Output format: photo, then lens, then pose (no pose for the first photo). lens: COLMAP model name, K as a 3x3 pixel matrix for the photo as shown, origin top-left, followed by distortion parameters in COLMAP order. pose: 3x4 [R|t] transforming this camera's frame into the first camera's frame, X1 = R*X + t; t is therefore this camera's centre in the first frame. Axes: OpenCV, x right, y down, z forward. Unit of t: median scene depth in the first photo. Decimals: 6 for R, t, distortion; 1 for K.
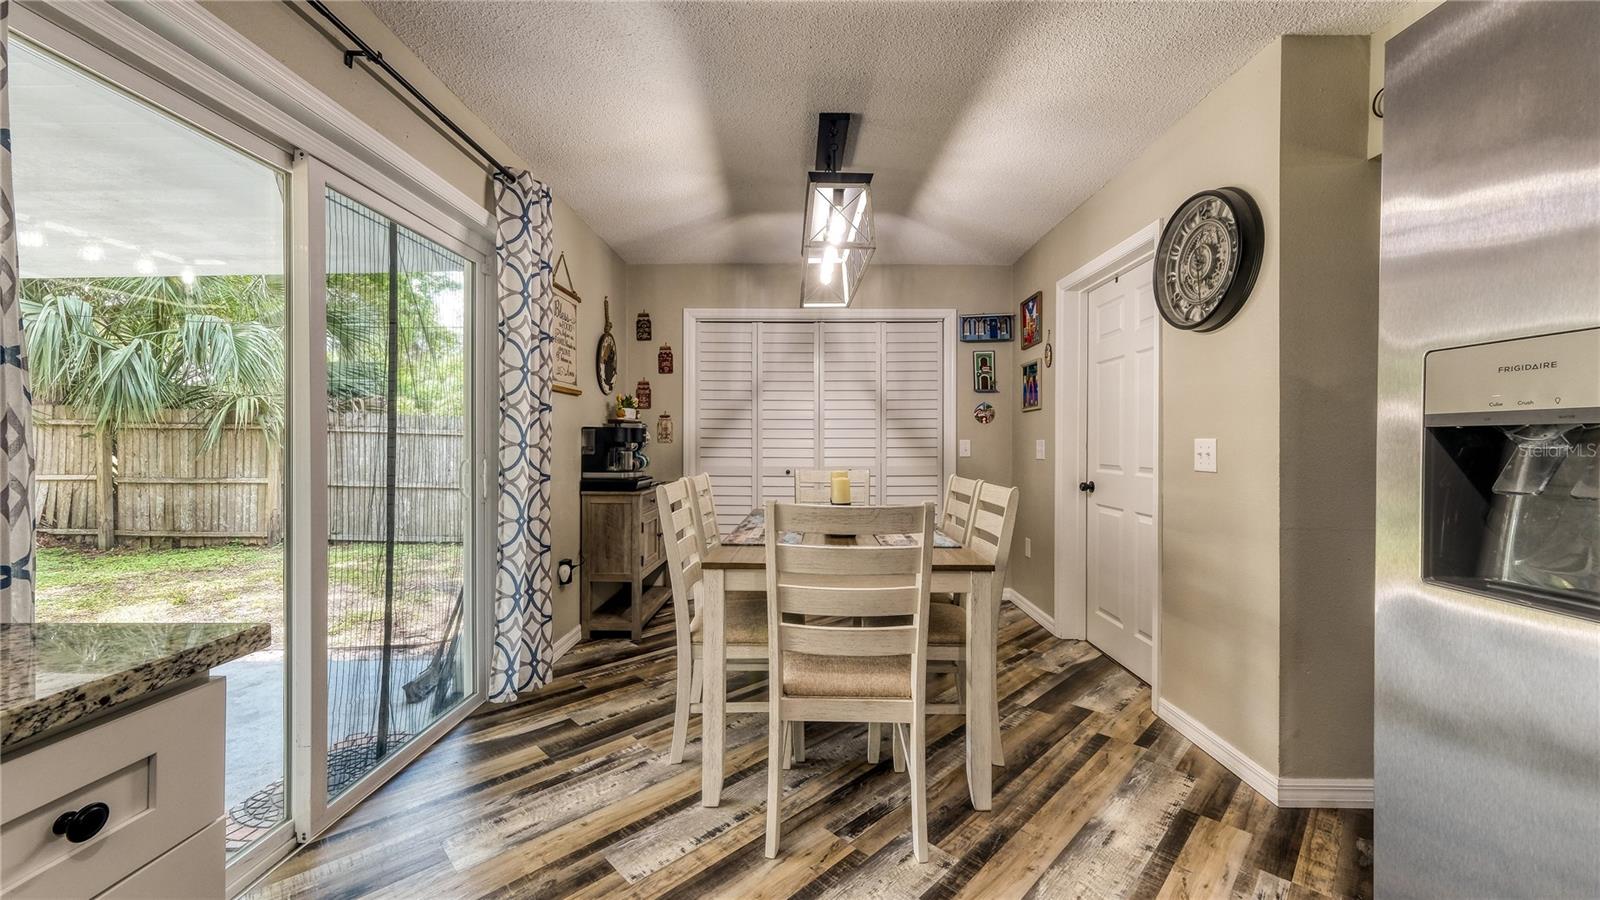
lens RADIAL K [[606.7, 0, 805.8], [0, 606.7, 442.3], [0, 0, 1]] dist [-0.010213, 0.009645]
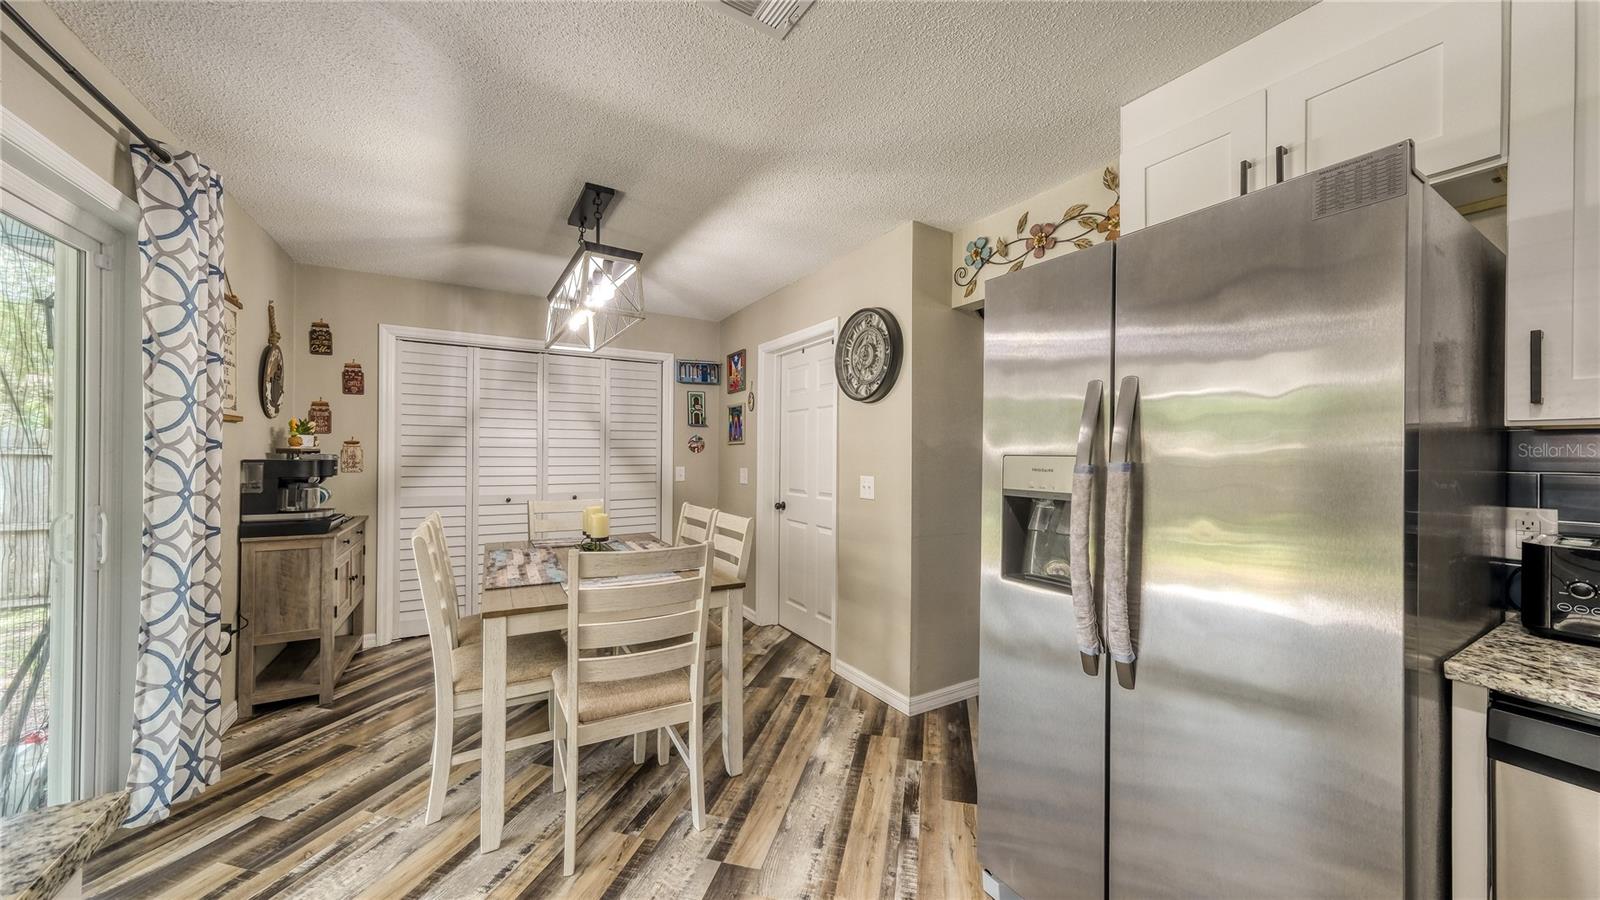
lens RADIAL K [[550.2, 0, 802.4], [0, 550.2, 452.0], [0, 0, 1]] dist [-0.001339, 0.004907]
pose [[0.857428, 0.007124, 0.514554, -0.135640], [-0.006692, 0.999974, -0.002693, -0.051914], [-0.514560, -0.001134, 0.857454, -0.048810]]
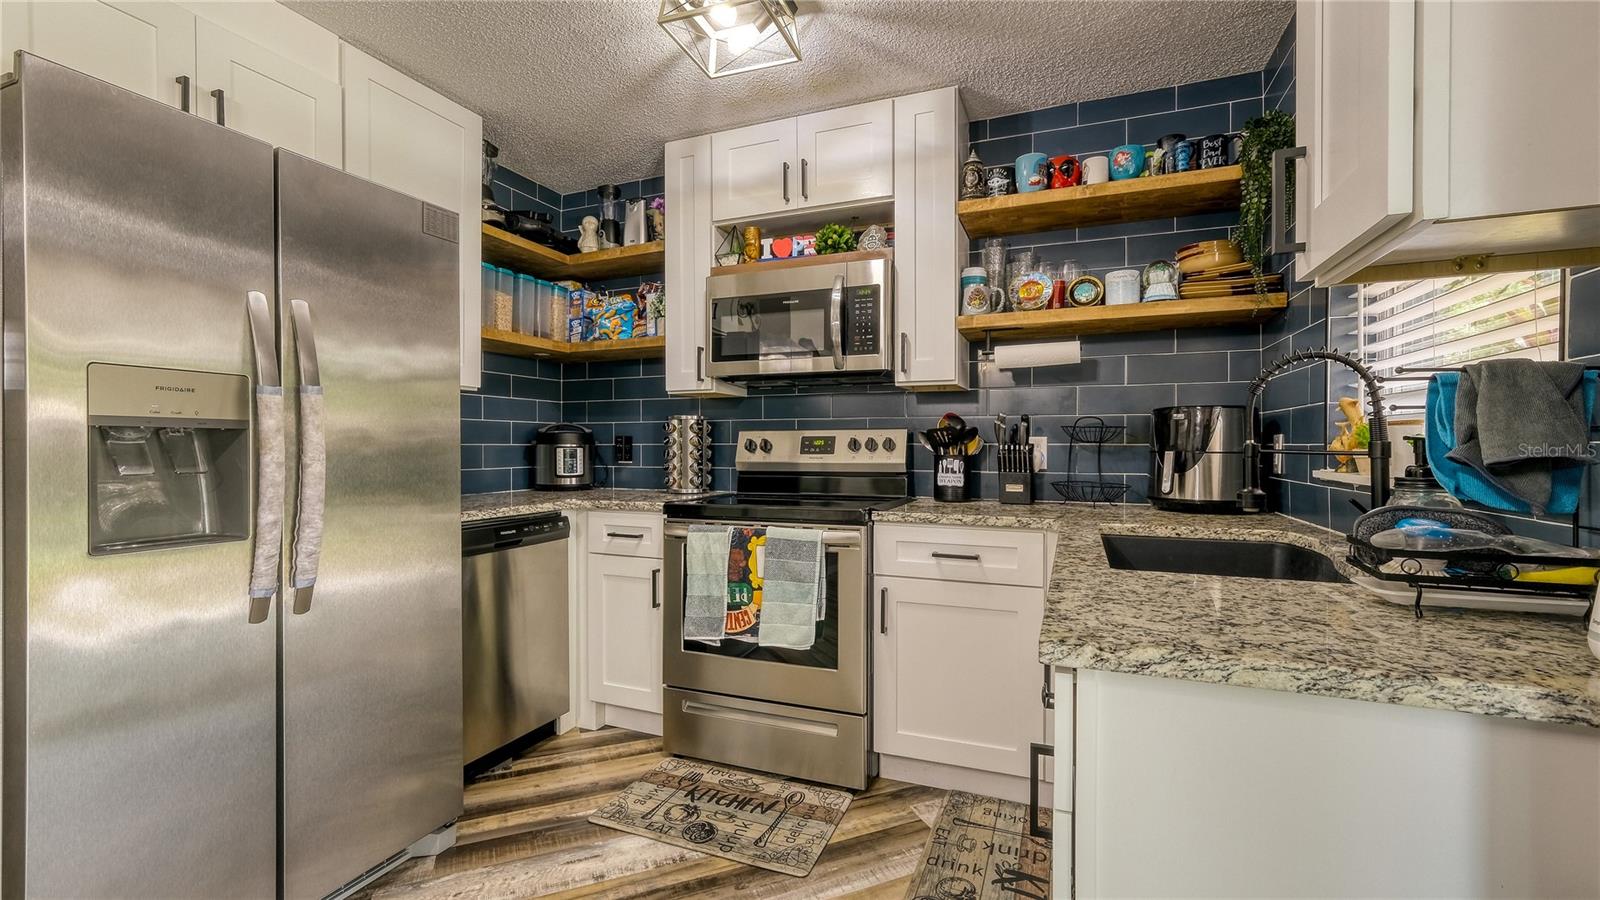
lens RADIAL K [[677.6, 0, 800.1], [0, 677.6, 450.3], [0, 0, 1]] dist [-0.019296, -0.000085]
pose [[-0.929208, -0.002636, 0.369549, -0.254785], [-0.001188, 0.999991, 0.004147, 0.004158], [-0.369556, 0.003415, -0.929202, 0.574507]]
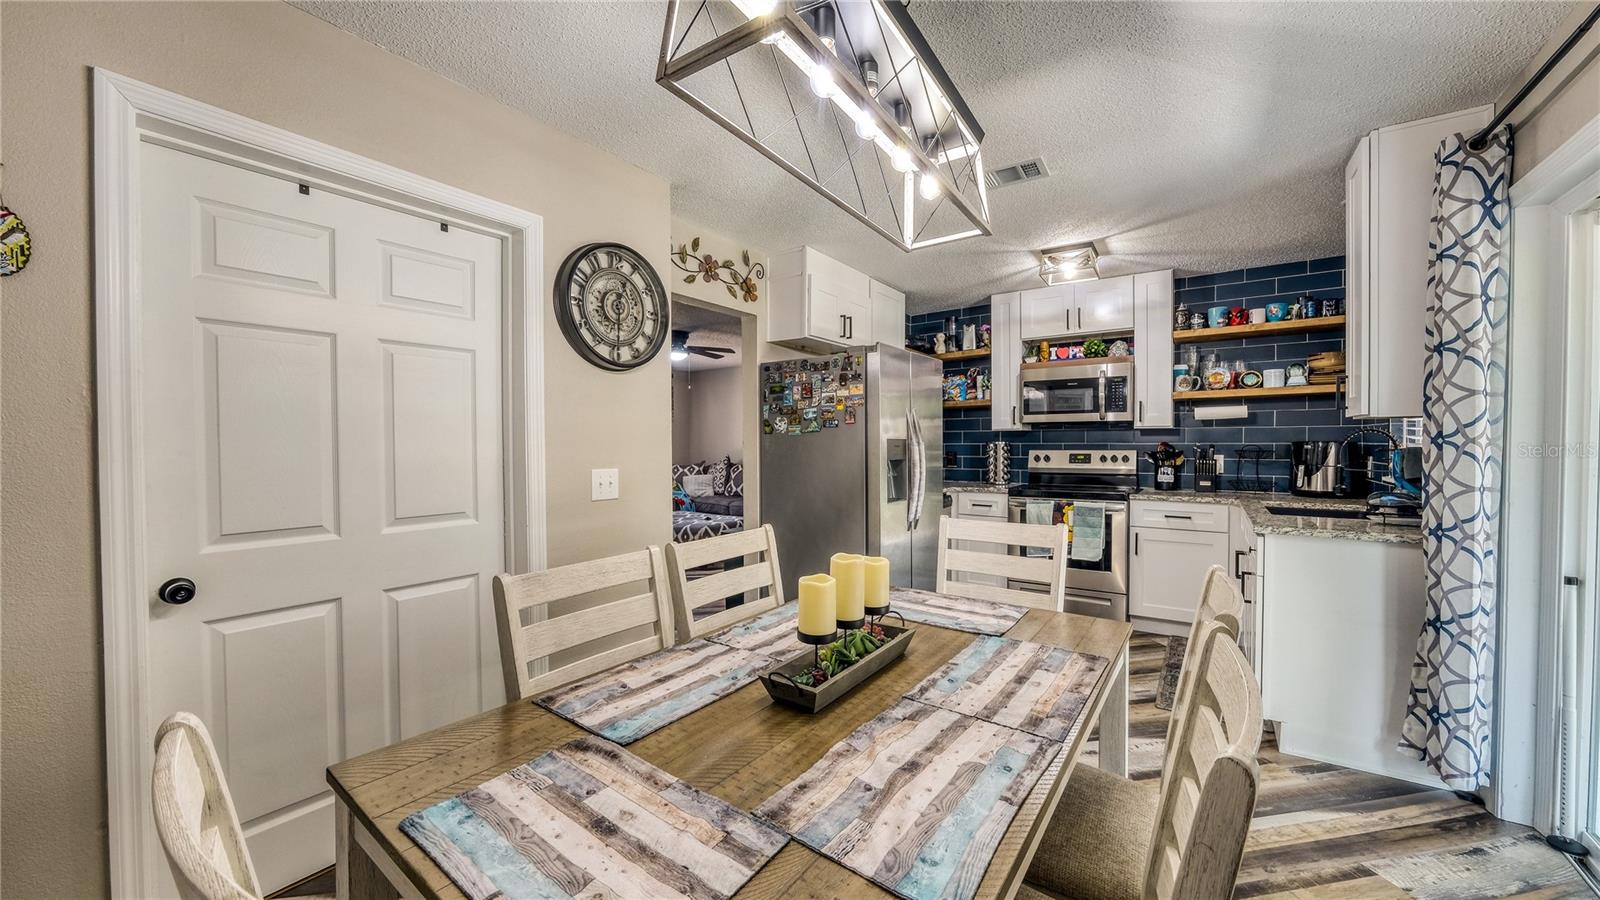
lens RADIAL K [[586.8, 0, 794.9], [0, 586.8, 450.9], [0, 0, 1]] dist [-0.013818, 0.000070]
pose [[-0.822430, -0.005990, 0.568834, -0.170646], [0.002853, 0.999889, 0.014654, -0.047103], [-0.568858, 0.013675, -0.822322, 1.405063]]
